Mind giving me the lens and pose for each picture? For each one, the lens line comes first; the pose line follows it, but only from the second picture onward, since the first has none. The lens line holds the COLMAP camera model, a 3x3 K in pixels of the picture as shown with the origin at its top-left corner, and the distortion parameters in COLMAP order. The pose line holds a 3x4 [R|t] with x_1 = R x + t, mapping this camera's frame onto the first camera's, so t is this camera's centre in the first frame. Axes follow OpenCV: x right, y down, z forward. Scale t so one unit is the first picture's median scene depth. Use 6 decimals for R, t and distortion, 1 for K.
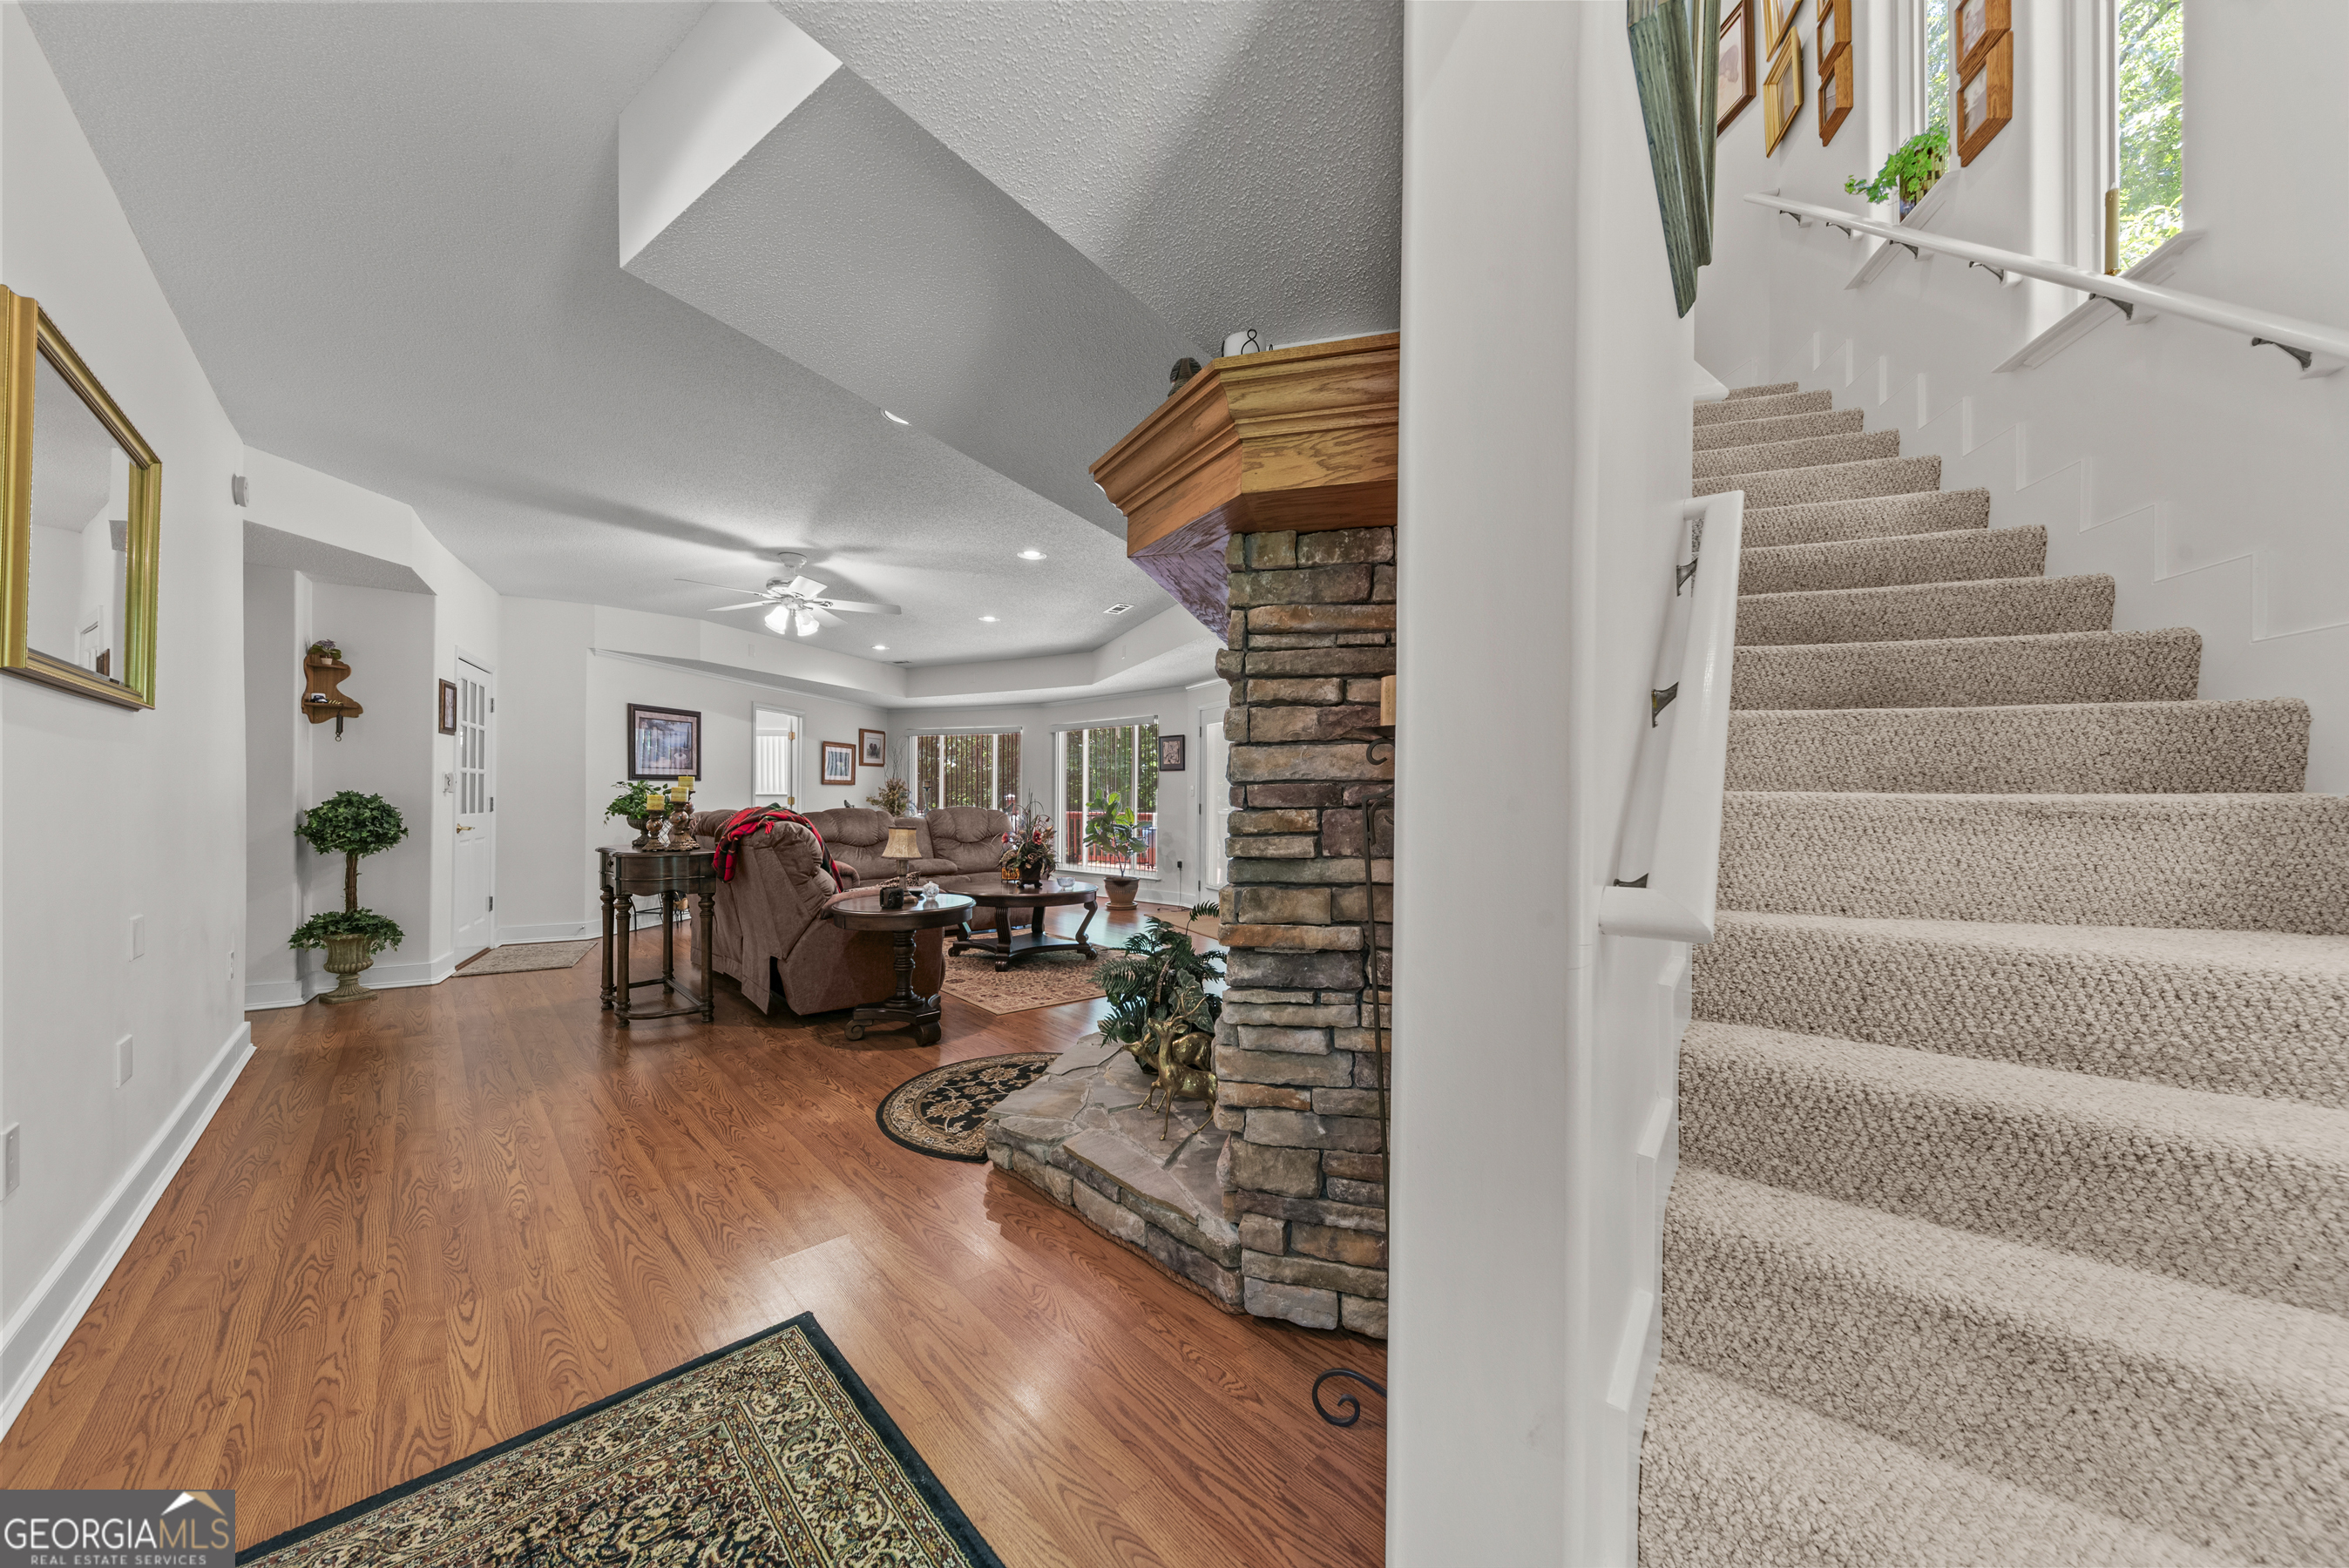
lens RADIAL K [[815.0, 0, 1179.9], [0, 815.0, 801.8], [0, 0, 1]] dist [0.000860, -0.000168]
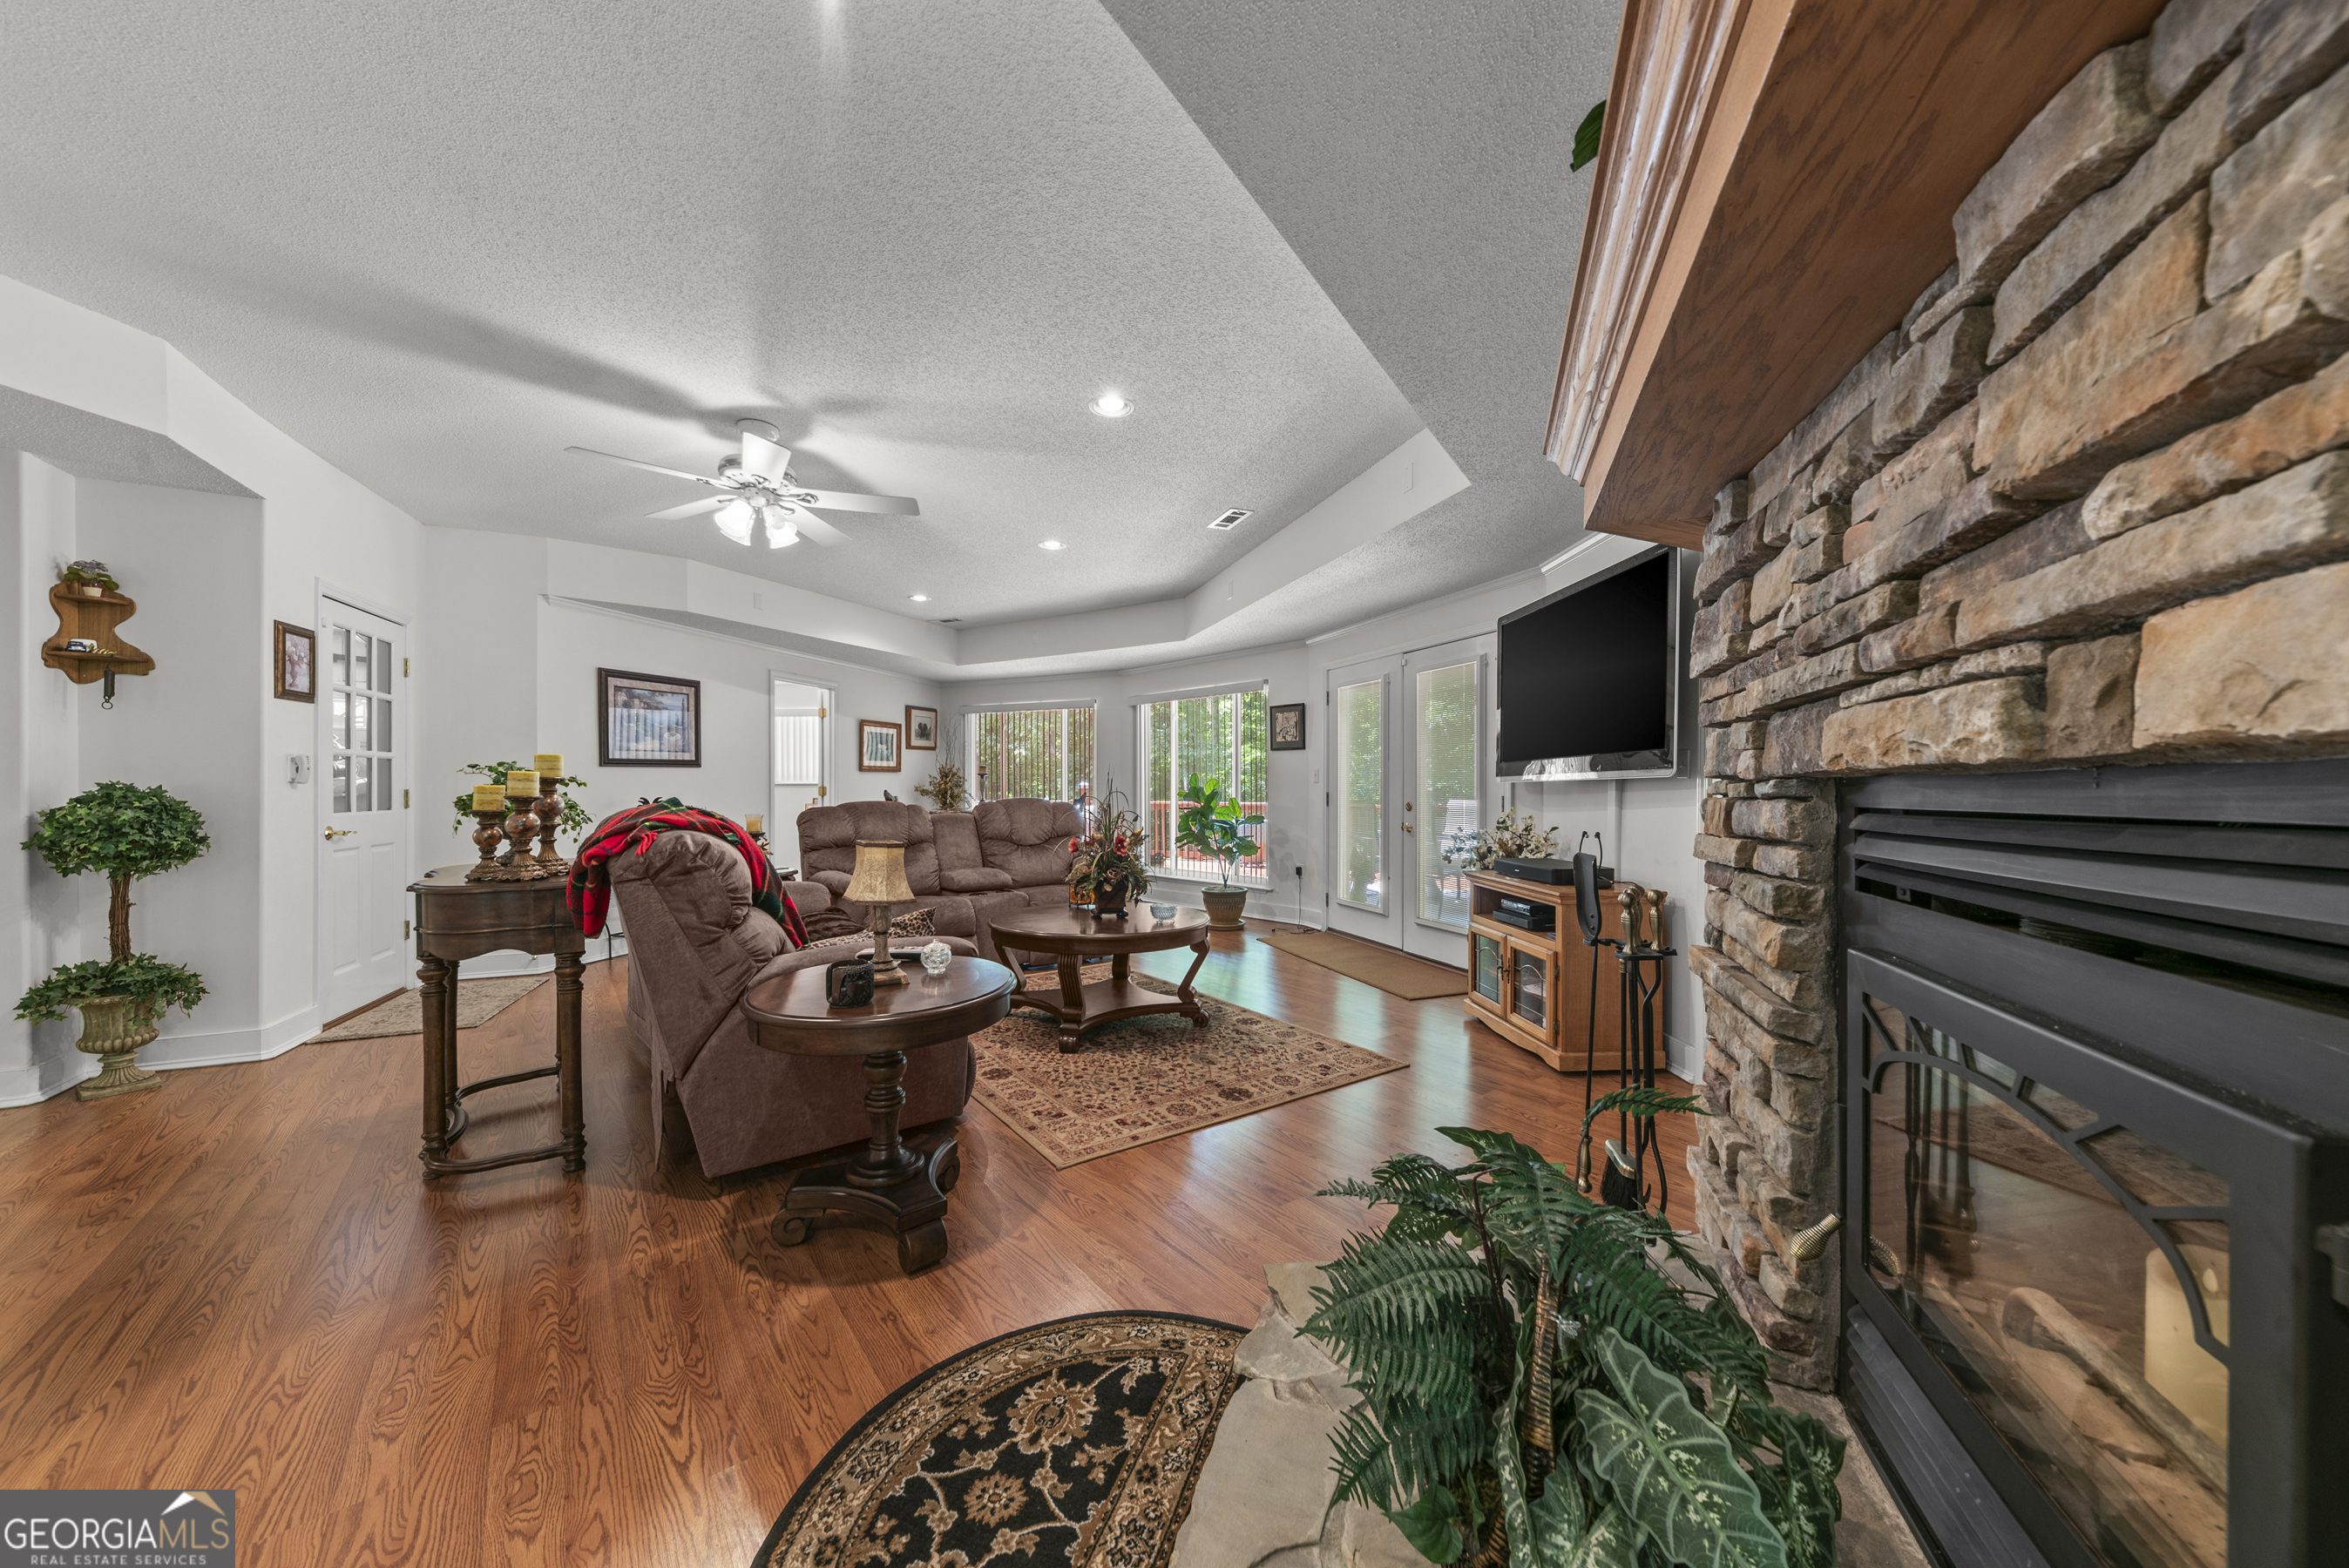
lens RADIAL K [[815.0, 0, 1179.2], [0, 815.0, 791.4], [0, 0, 1]] dist [0.000860, -0.000168]
pose [[0.995999, -0.005359, -0.089207, -0.068789], [0.005575, 0.999982, 0.002169, -0.001750], [0.089193, -0.002657, 0.996011, 0.345847]]
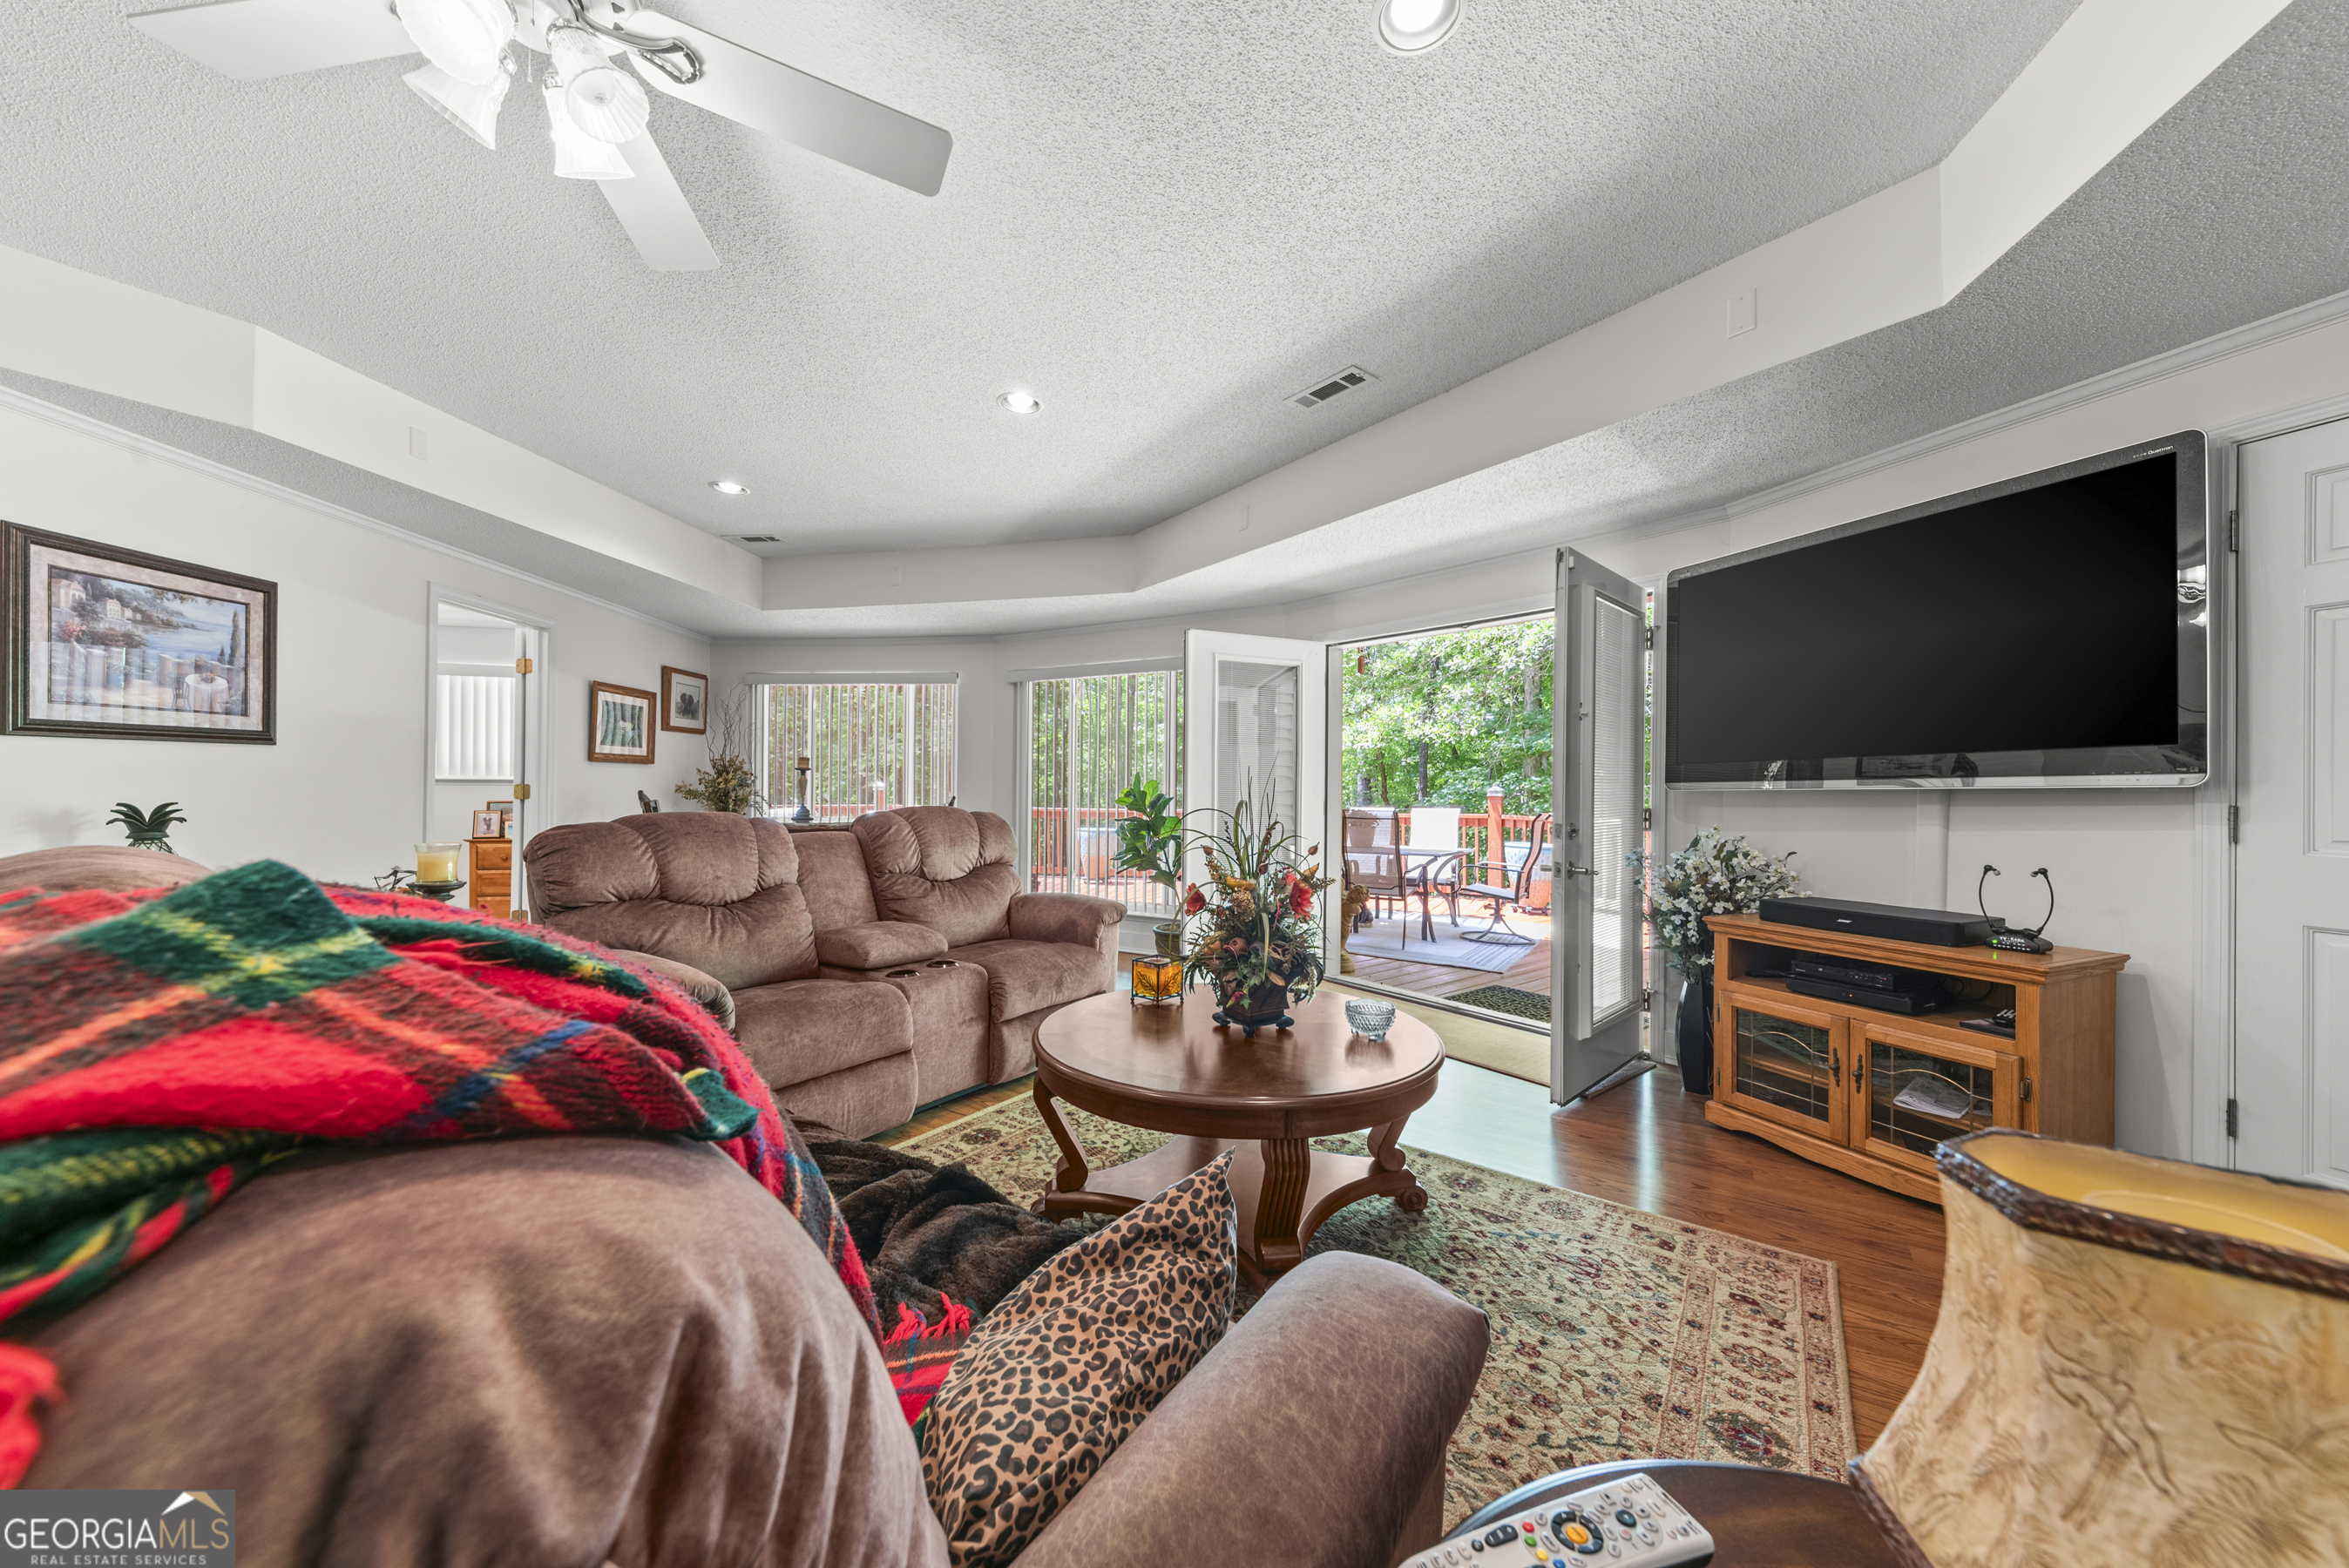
lens RADIAL K [[815.0, 0, 1176.3], [0, 815.0, 787.4], [0, 0, 1]] dist [0.000860, -0.000168]
pose [[0.974100, 0.005611, 0.226049, -0.319382], [-0.004149, 0.999967, -0.006943, -0.003676], [-0.226080, 0.005825, 0.974091, 0.676665]]
